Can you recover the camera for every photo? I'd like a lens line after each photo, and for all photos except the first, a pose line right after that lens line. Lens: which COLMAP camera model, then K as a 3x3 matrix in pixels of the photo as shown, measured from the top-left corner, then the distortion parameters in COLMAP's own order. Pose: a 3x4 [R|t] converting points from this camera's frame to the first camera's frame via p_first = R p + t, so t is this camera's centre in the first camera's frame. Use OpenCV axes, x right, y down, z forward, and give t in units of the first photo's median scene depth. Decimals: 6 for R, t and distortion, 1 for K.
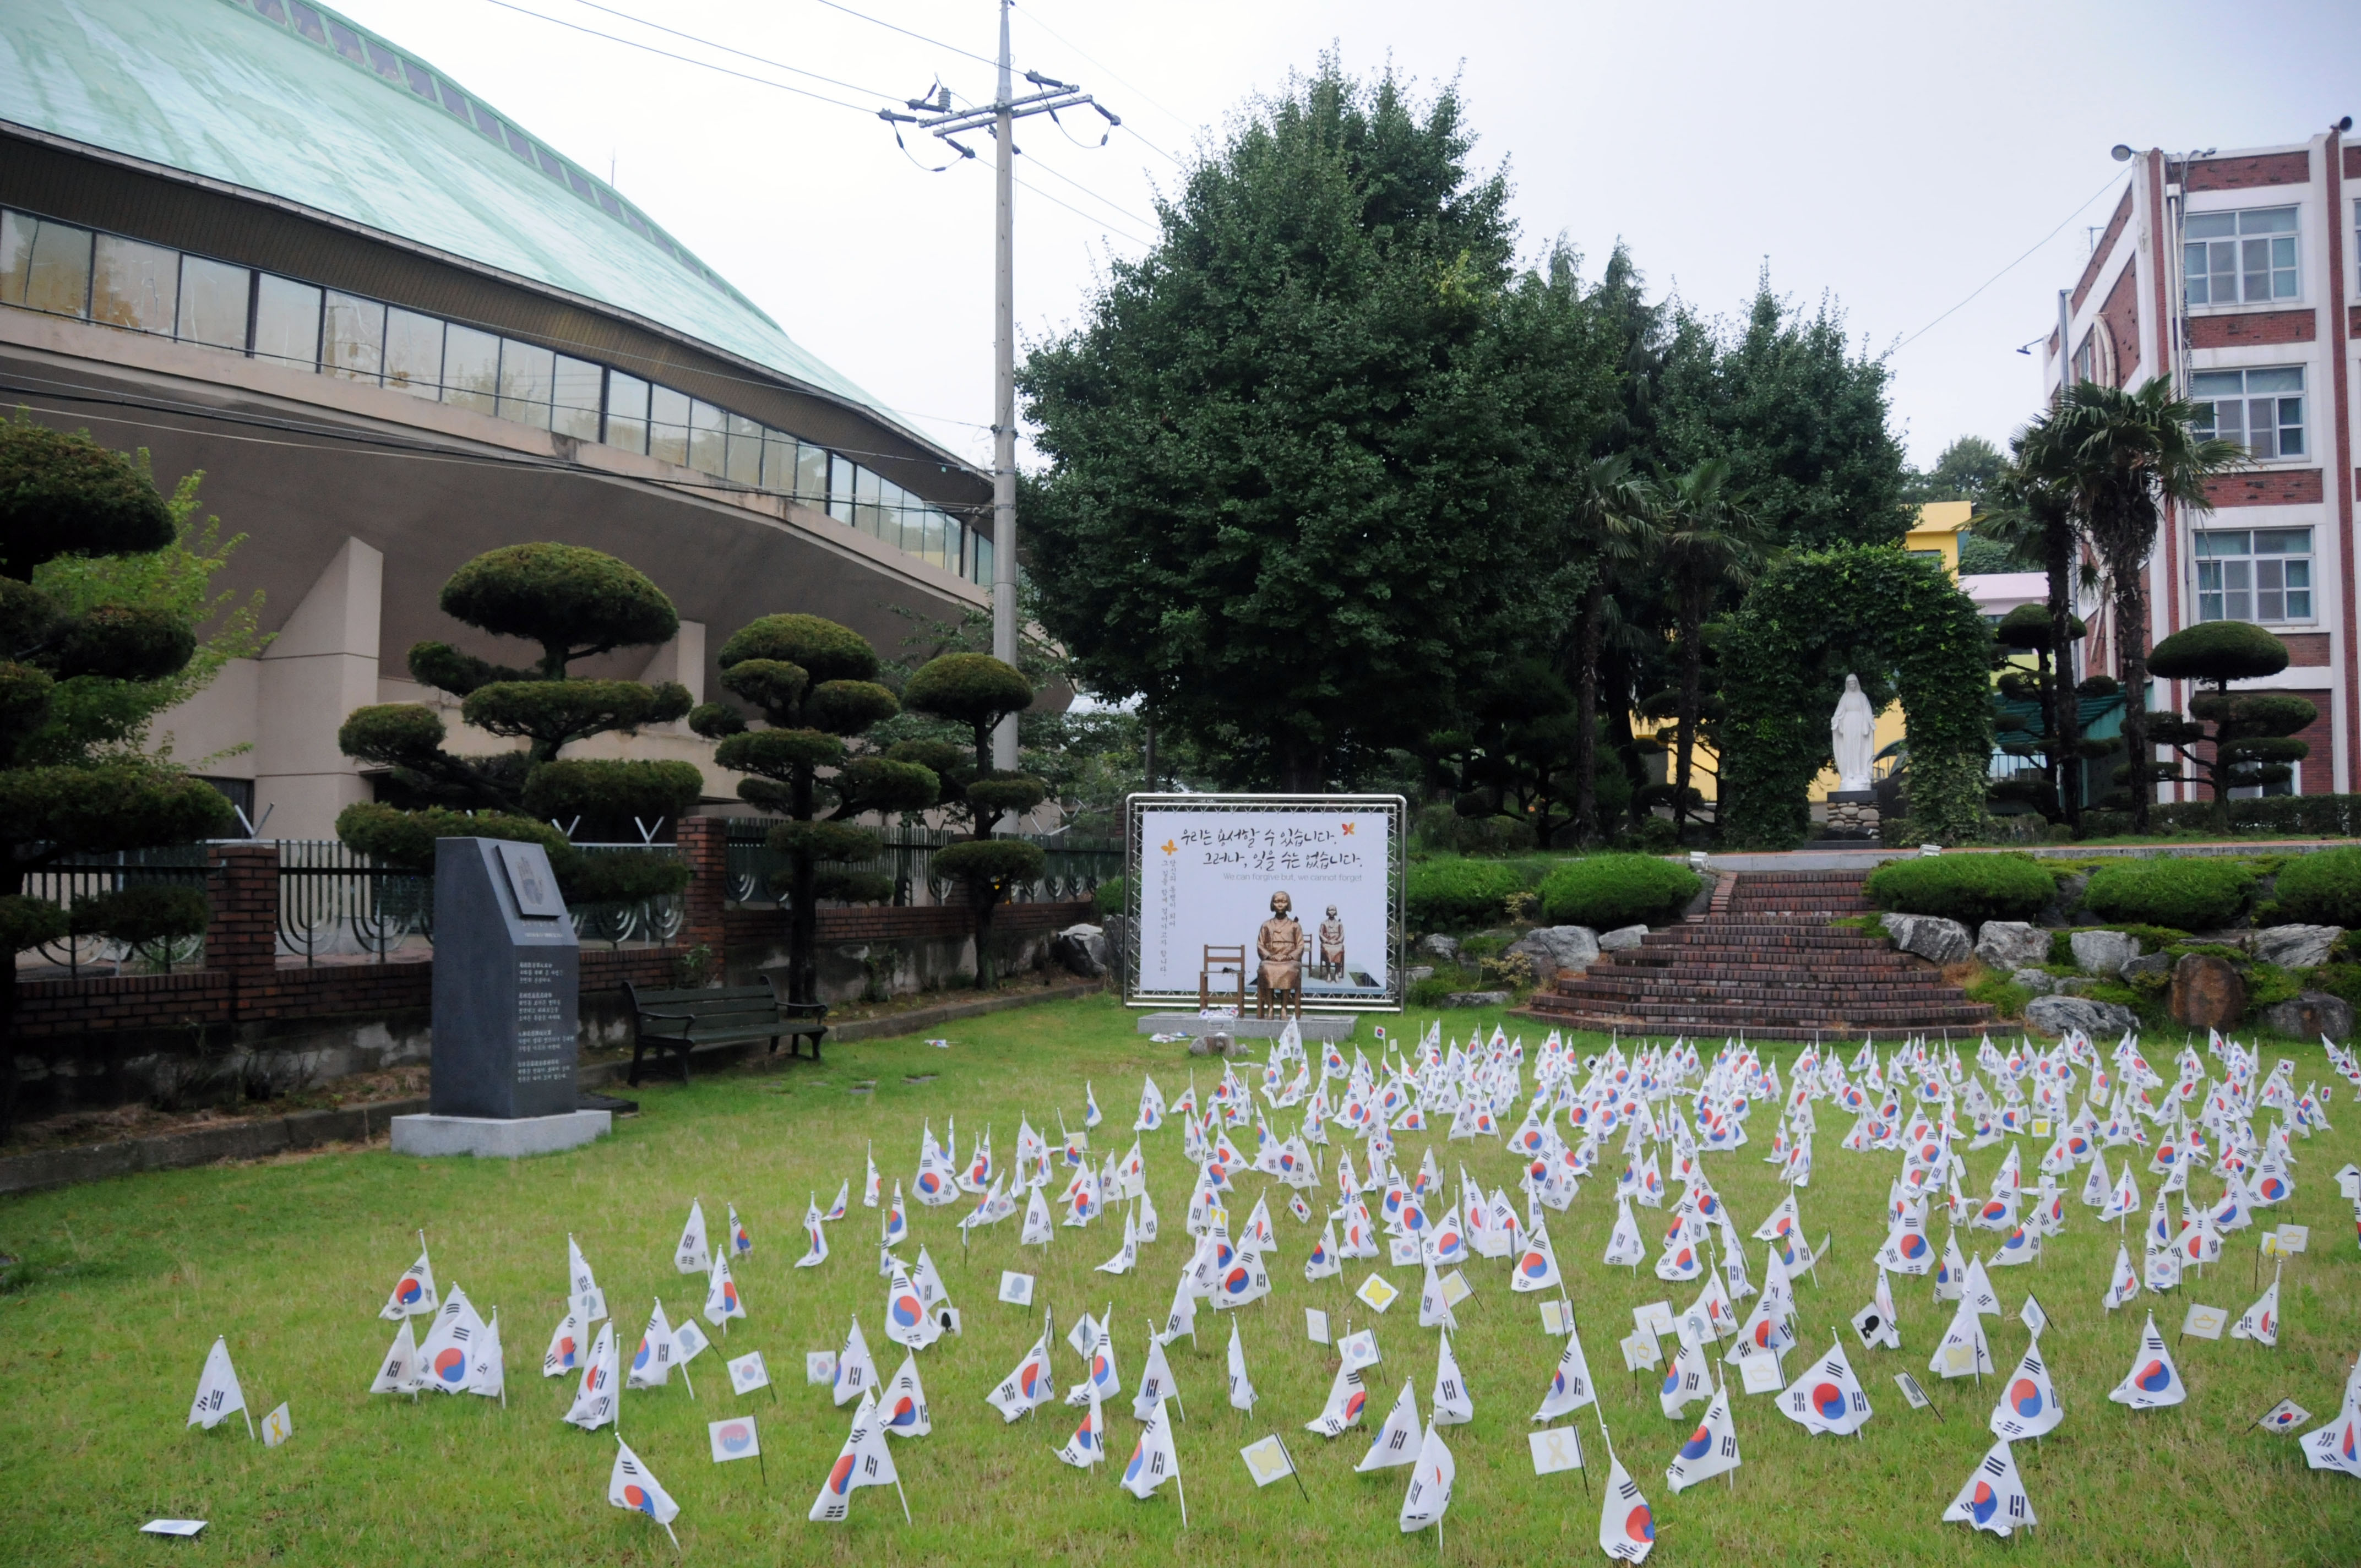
lens RADIAL K [[1834.6, 0, 1166.2], [0, 1834.6, 847.7], [0, 0, 1]] dist [-0.158153, 0.117536]
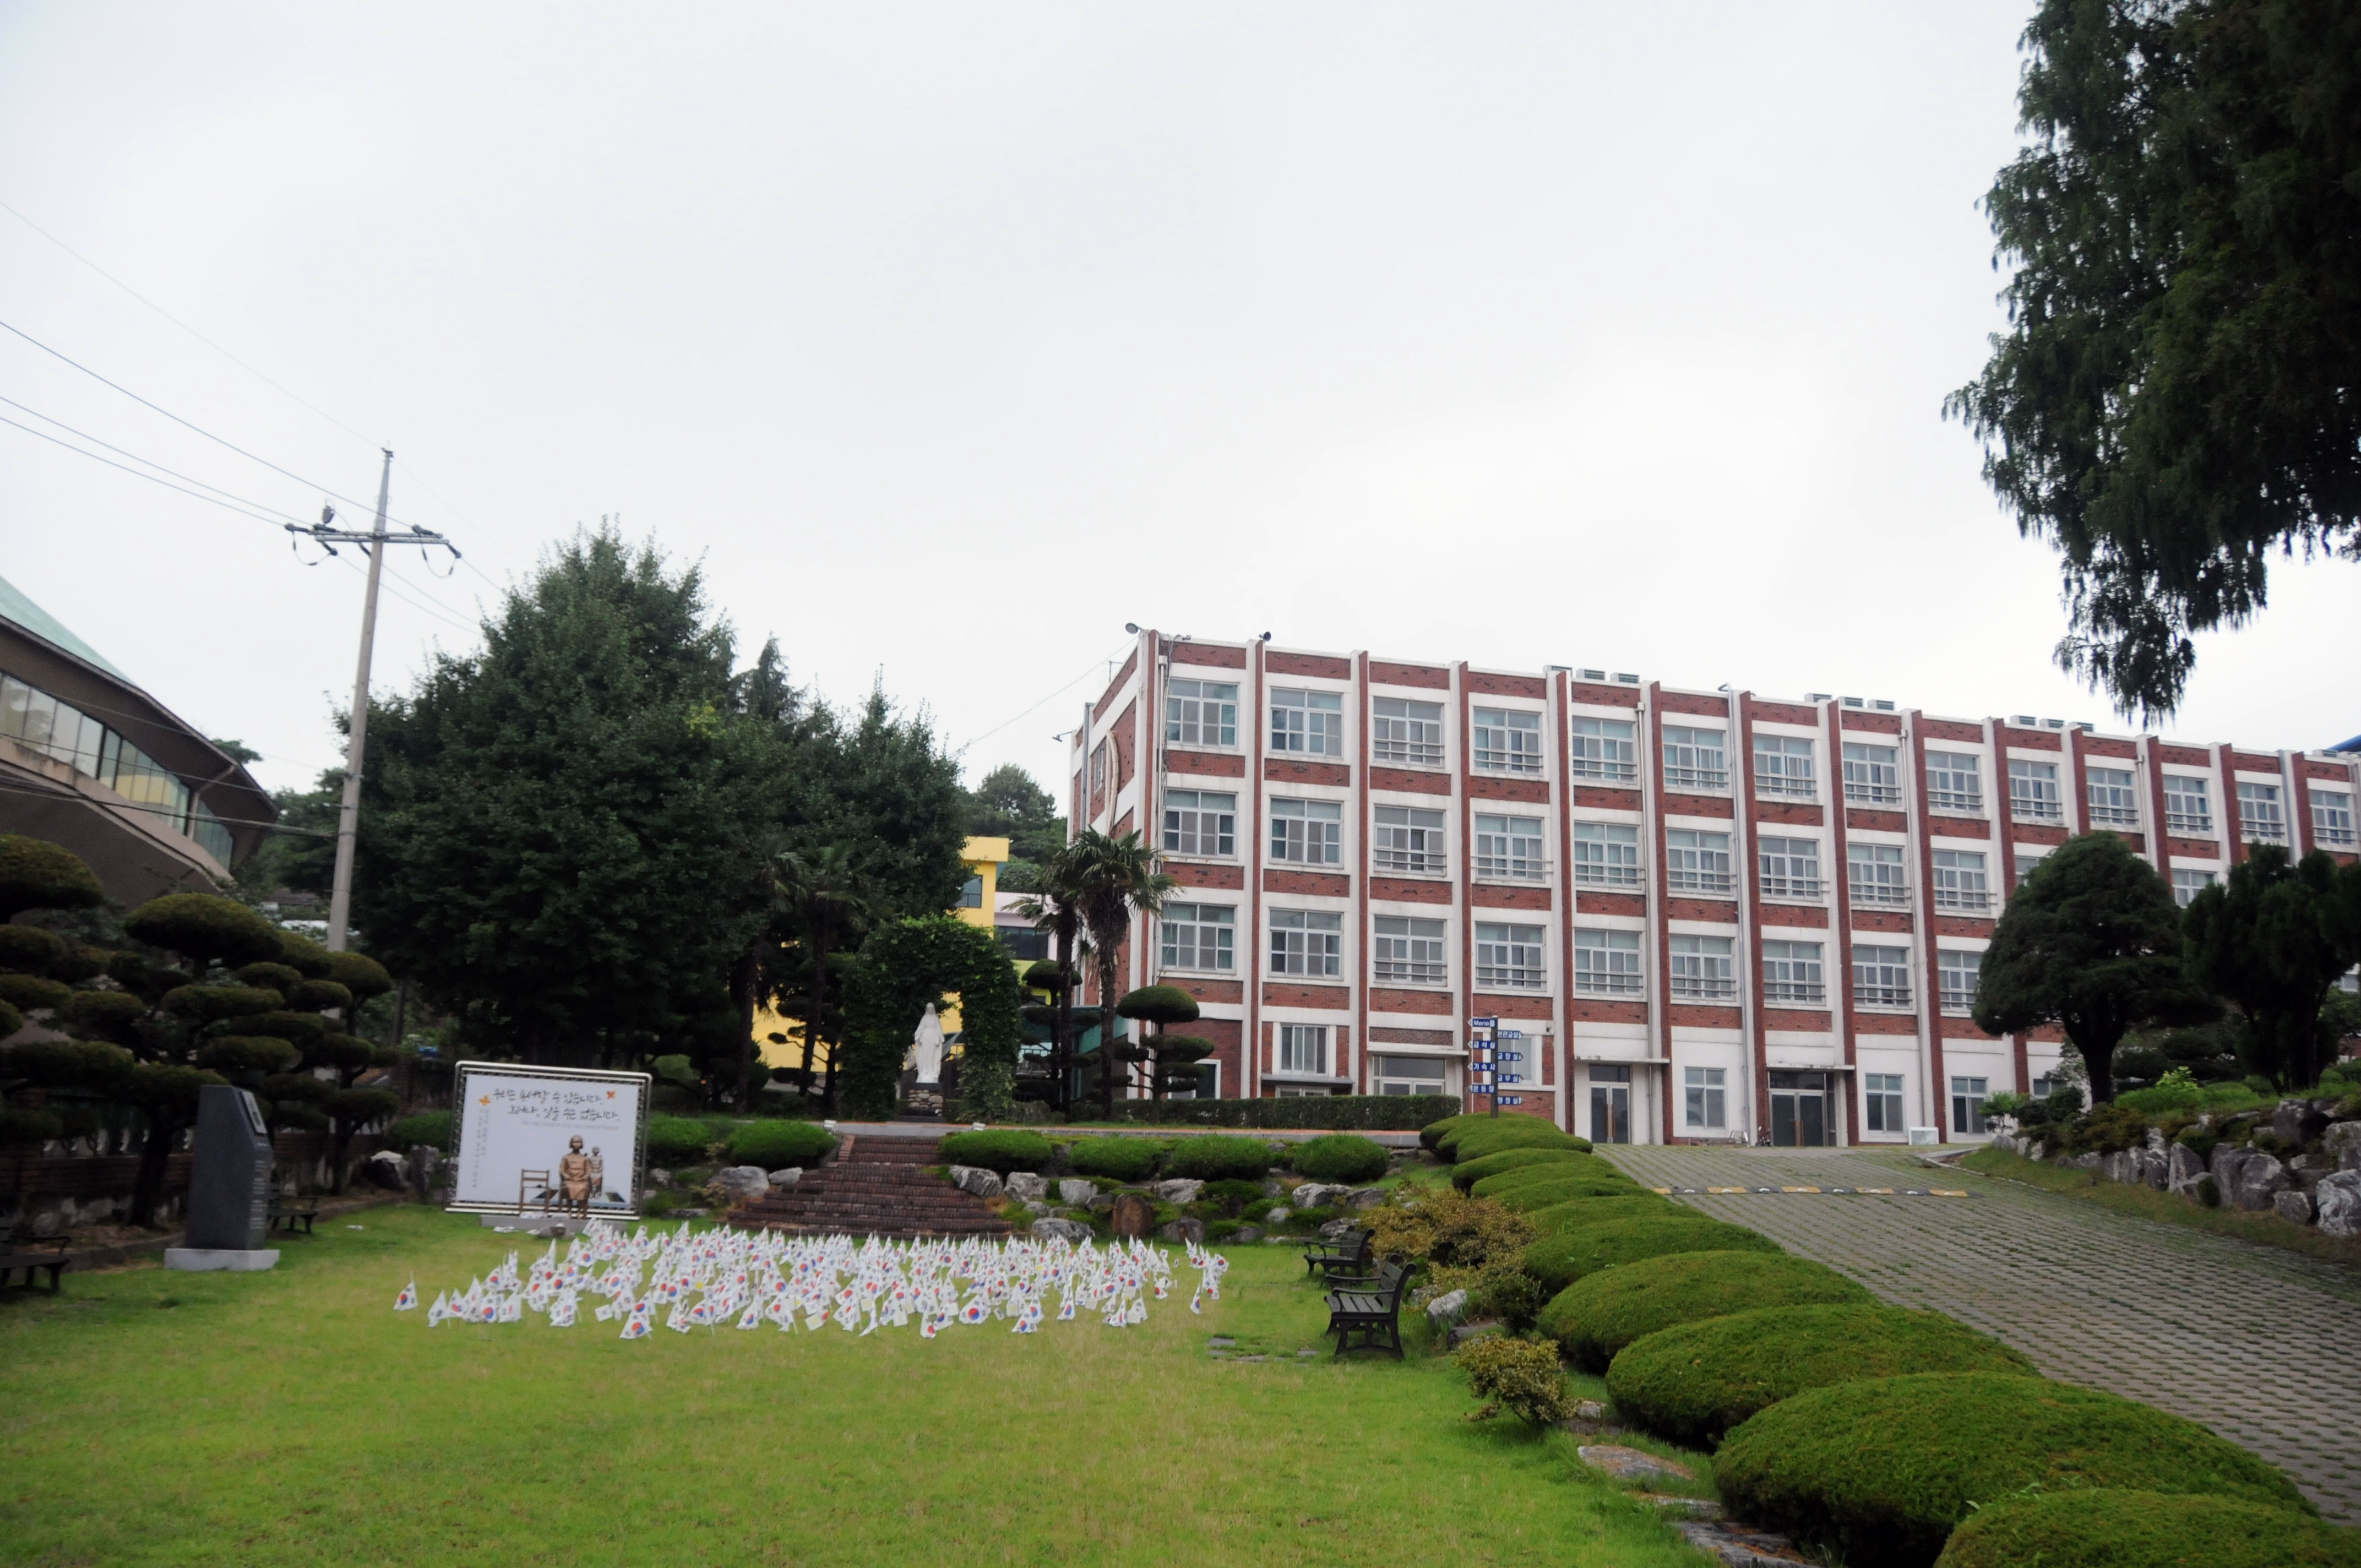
lens RADIAL K [[1834.6, 0, 1166.2], [0, 1834.6, 847.7], [0, 0, 1]] dist [-0.158153, 0.117536]
pose [[0.865880, 0.110038, 0.488000, -0.219796], [-0.041930, 0.988039, -0.148392, -0.008741], [-0.498492, 0.108028, 0.860137, -0.447610]]
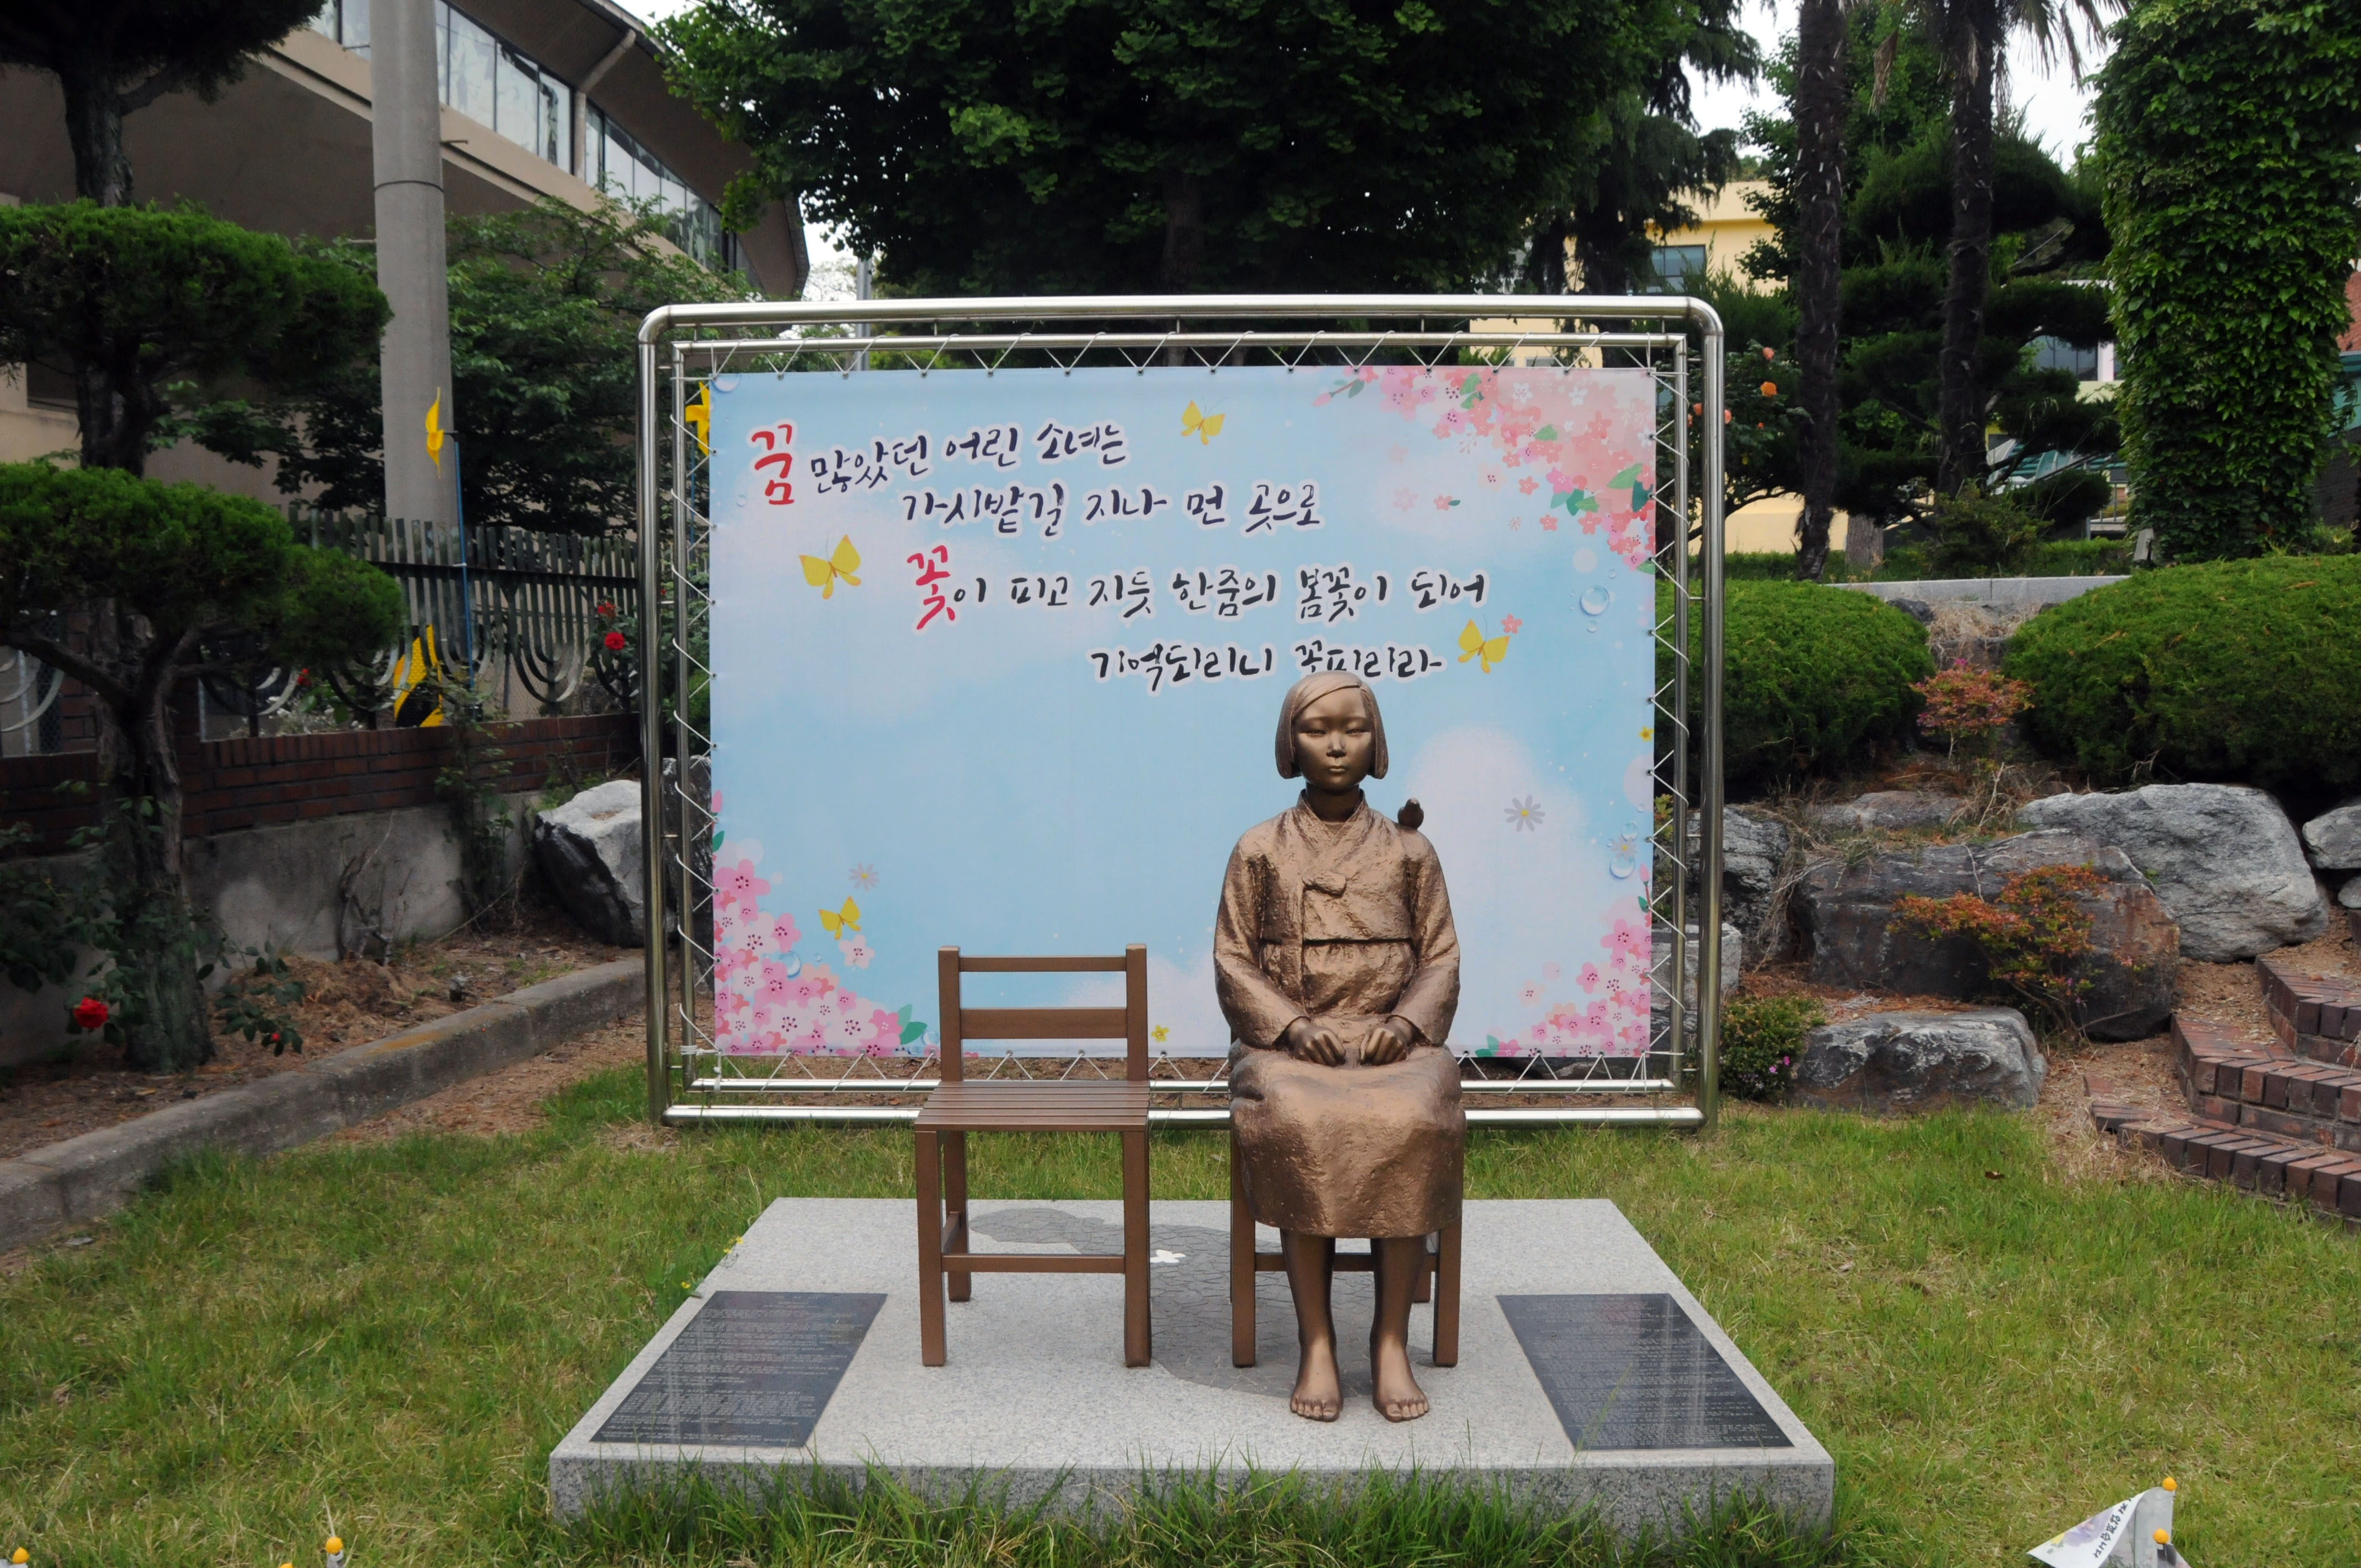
lens RADIAL K [[1834.6, 0, 1166.2], [0, 1834.6, 847.7], [0, 0, 1]] dist [-0.158153, 0.117536]
pose [[0.992808, -0.026631, 0.116715, 0.018446], [0.012928, 0.993091, 0.116630, 0.015968], [-0.119015, -0.114282, 0.986294, 0.666382]]
